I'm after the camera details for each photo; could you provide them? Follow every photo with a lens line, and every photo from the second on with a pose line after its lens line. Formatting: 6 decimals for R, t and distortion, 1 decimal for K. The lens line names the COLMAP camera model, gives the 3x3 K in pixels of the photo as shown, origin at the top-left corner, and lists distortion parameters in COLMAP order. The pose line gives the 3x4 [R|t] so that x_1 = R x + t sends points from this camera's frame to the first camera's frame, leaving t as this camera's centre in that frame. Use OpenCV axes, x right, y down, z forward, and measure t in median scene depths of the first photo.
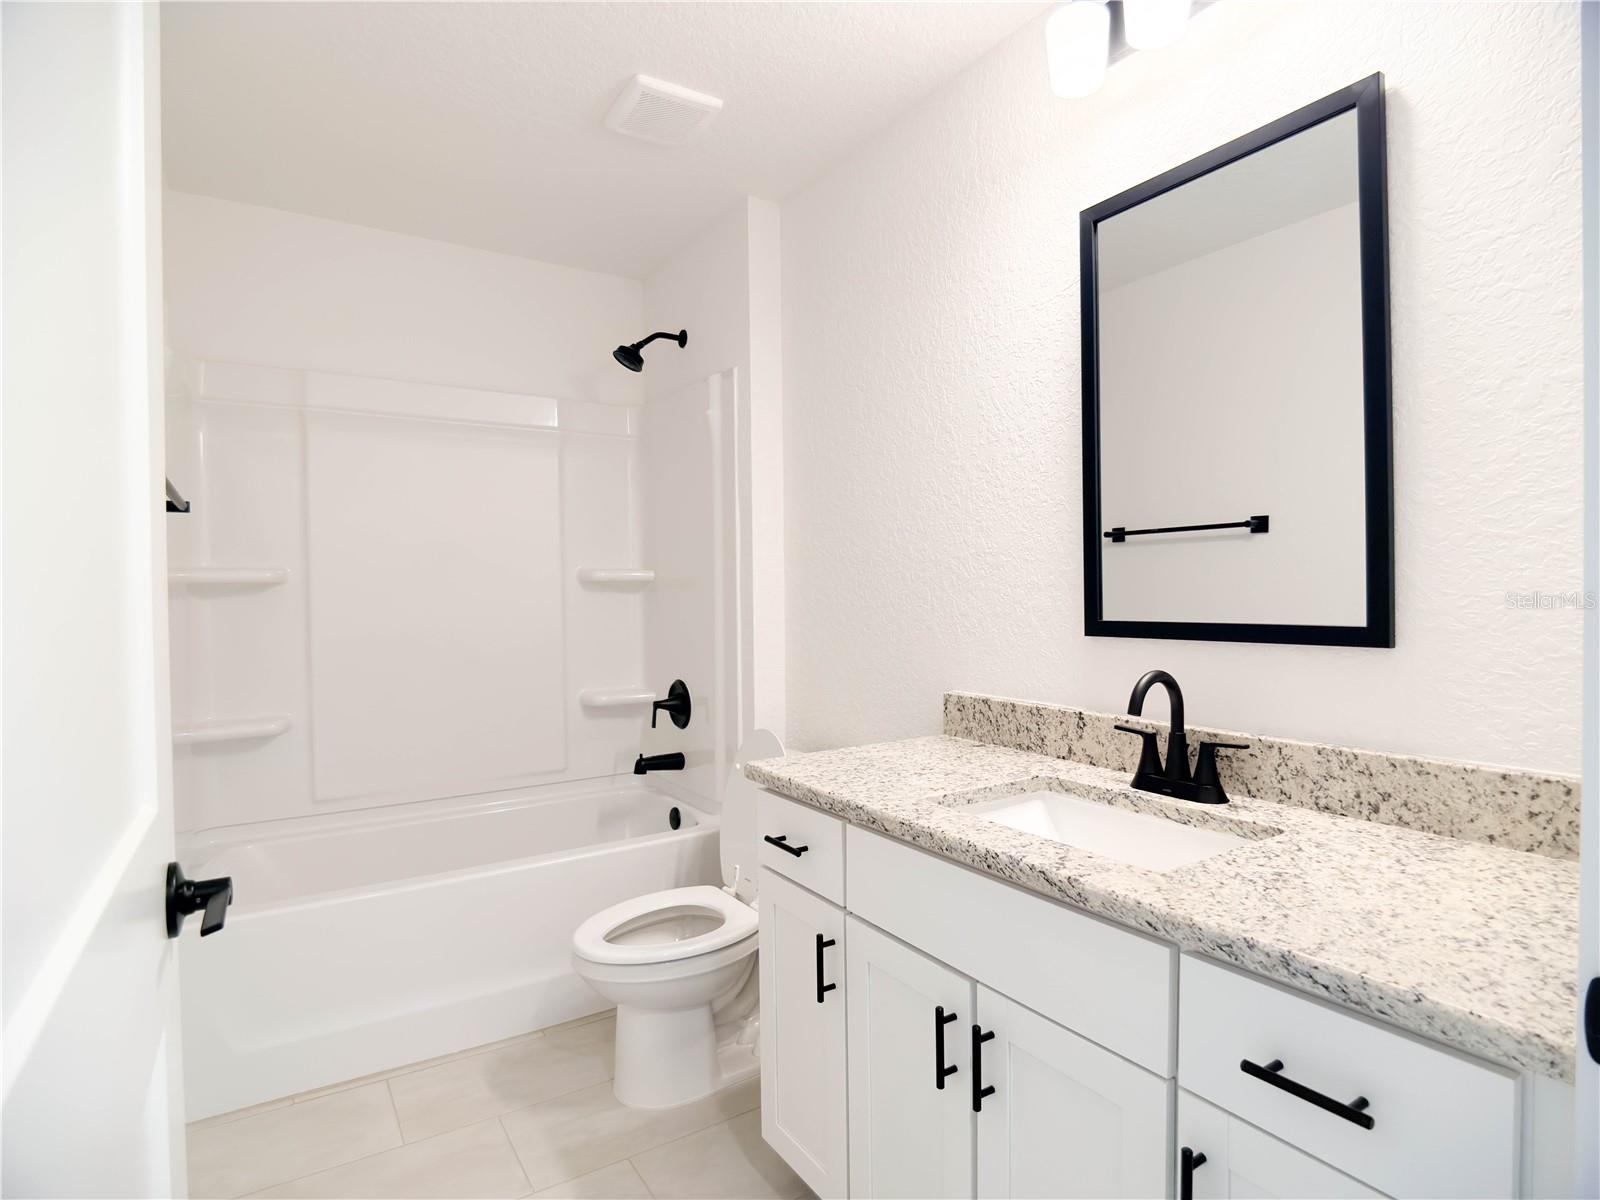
lens RADIAL K [[846.2, 0, 802.1], [0, 846.2, 599.1], [0, 0, 1]] dist [-0.006495, -0.004995]
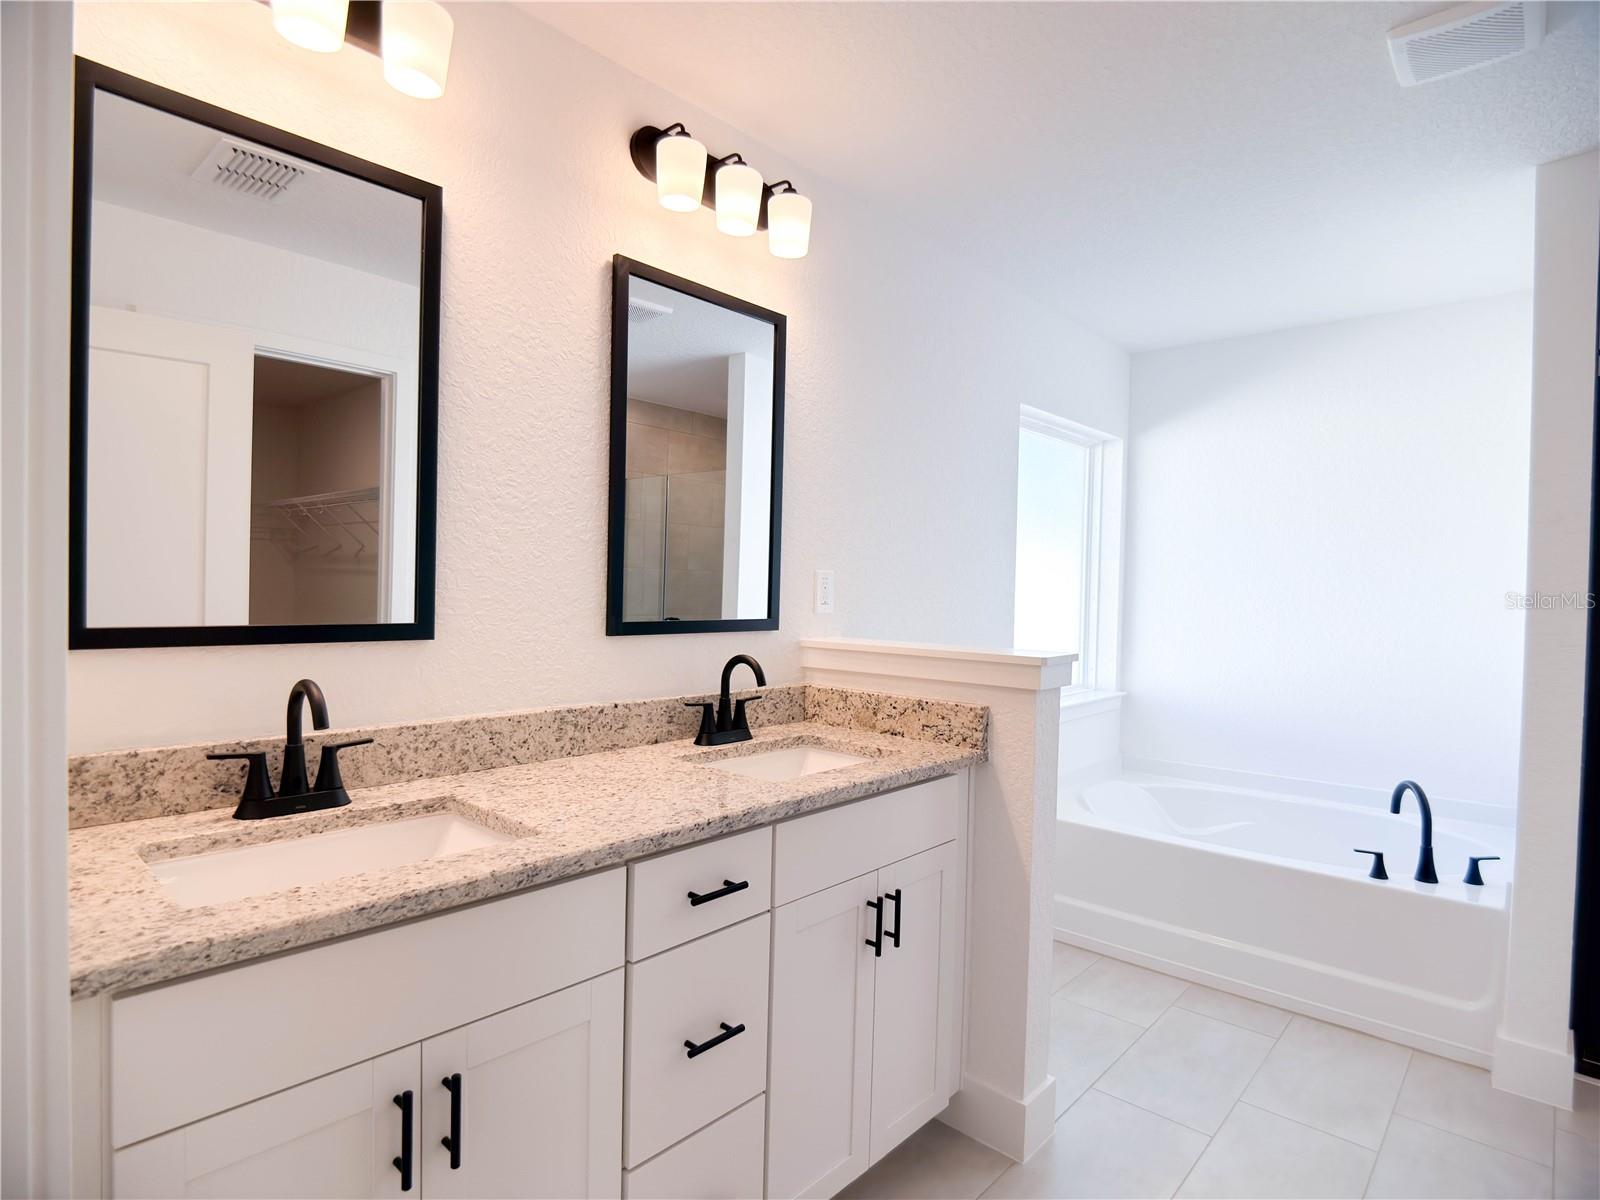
lens RADIAL K [[846.2, 0, 801.9], [0, 846.2, 606.9], [0, 0, 1]] dist [-0.006495, -0.004995]
pose [[-0.264998, -0.020665, 0.964028, -0.688744], [-0.022219, 0.999636, 0.015320, -0.025000], [-0.963993, -0.017360, -0.265360, 0.790770]]
